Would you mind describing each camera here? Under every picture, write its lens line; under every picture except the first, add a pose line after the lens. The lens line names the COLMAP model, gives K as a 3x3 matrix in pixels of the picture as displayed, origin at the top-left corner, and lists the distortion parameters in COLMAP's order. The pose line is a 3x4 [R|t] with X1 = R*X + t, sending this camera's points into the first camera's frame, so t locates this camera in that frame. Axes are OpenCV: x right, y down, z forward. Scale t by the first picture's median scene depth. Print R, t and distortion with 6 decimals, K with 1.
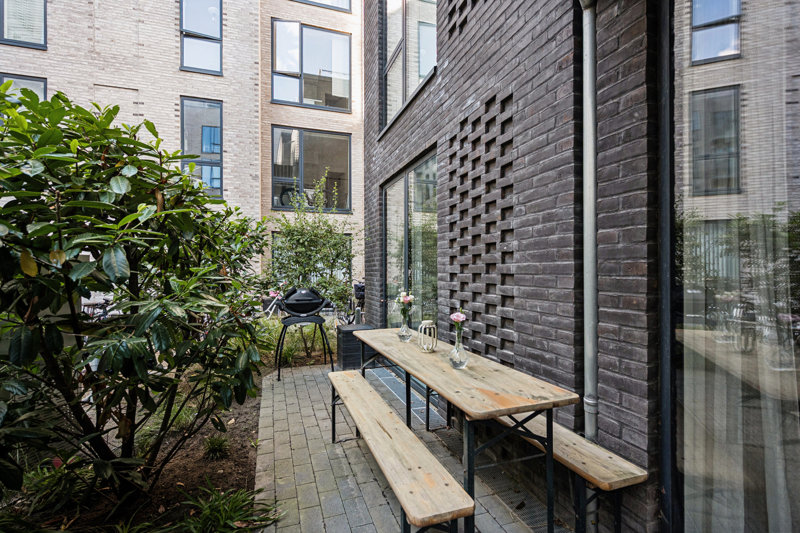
lens RADIAL K [[357.2, 0, 400.0], [0, 357.2, 266.5], [0, 0, 1]] dist [0.018951, 0.000218]
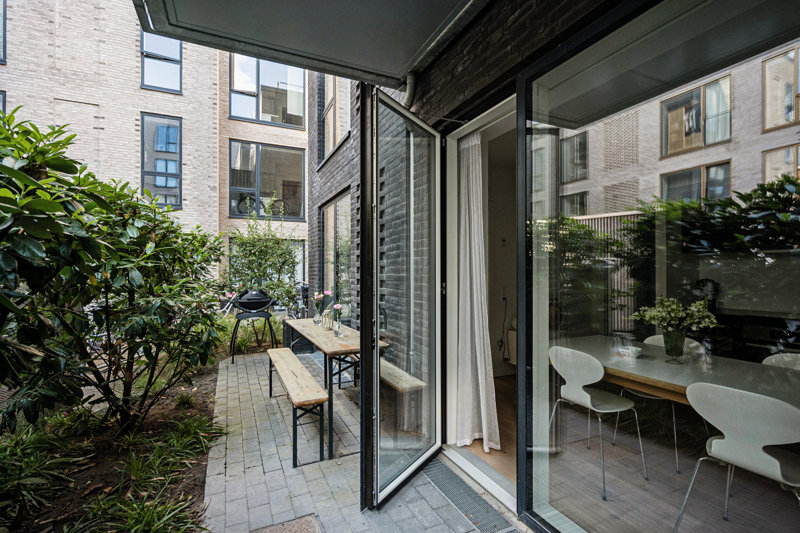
lens RADIAL K [[357.2, 0, 400.0], [0, 357.2, 266.5], [0, 0, 1]] dist [0.018951, 0.000218]
pose [[0.995311, 0.002778, 0.096690, 0.103837], [-0.002595, 0.999995, -0.002018, -0.017243], [-0.096695, 0.001757, 0.995312, -0.262111]]
